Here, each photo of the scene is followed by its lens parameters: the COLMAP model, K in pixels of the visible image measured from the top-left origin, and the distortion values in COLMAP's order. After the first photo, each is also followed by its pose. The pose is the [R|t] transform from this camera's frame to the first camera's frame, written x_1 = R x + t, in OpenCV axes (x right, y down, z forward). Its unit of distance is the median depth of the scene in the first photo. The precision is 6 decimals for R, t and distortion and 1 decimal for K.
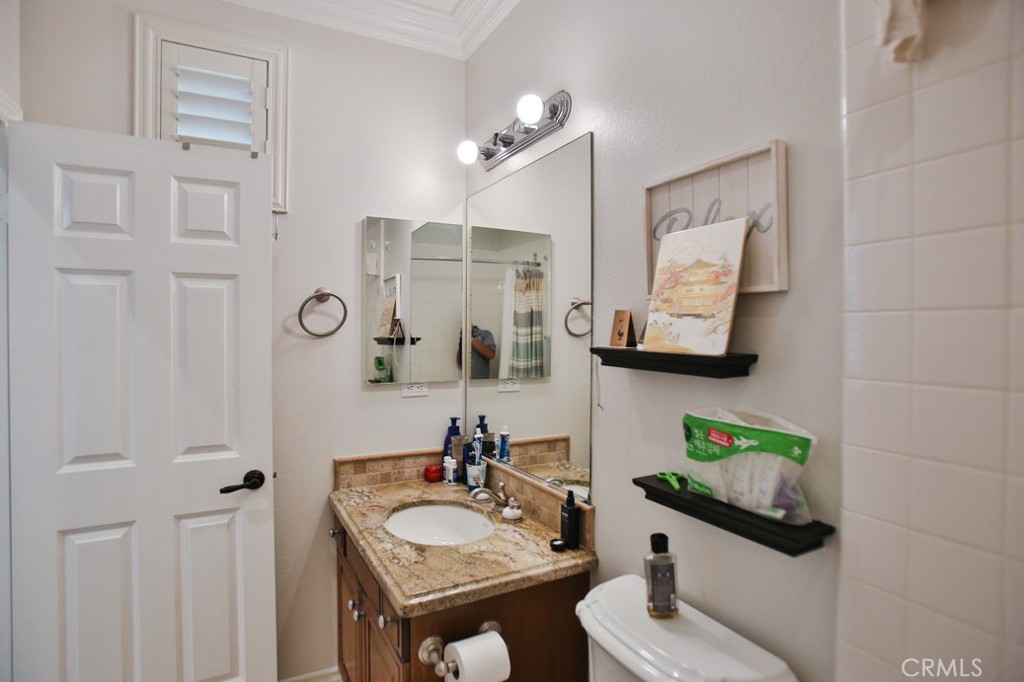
lens RADIAL K [[529.9, 0, 512.0], [0, 529.9, 341.0], [0, 0, 1]] dist [-0.021914, 0.000517]
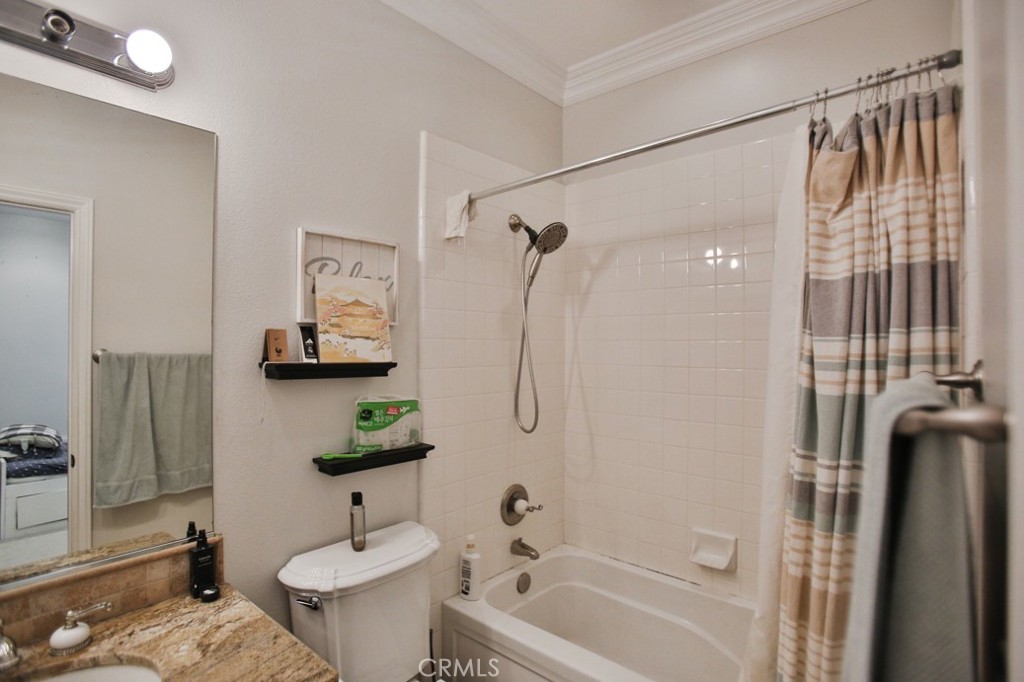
lens RADIAL K [[529.9, 0, 512.0], [0, 529.9, 341.0], [0, 0, 1]] dist [-0.021914, 0.000517]
pose [[-0.354409, -0.002256, 0.935088, -1.197289], [0.010573, 0.999923, 0.006420, -0.042721], [-0.935031, 0.012162, -0.354358, 1.117967]]
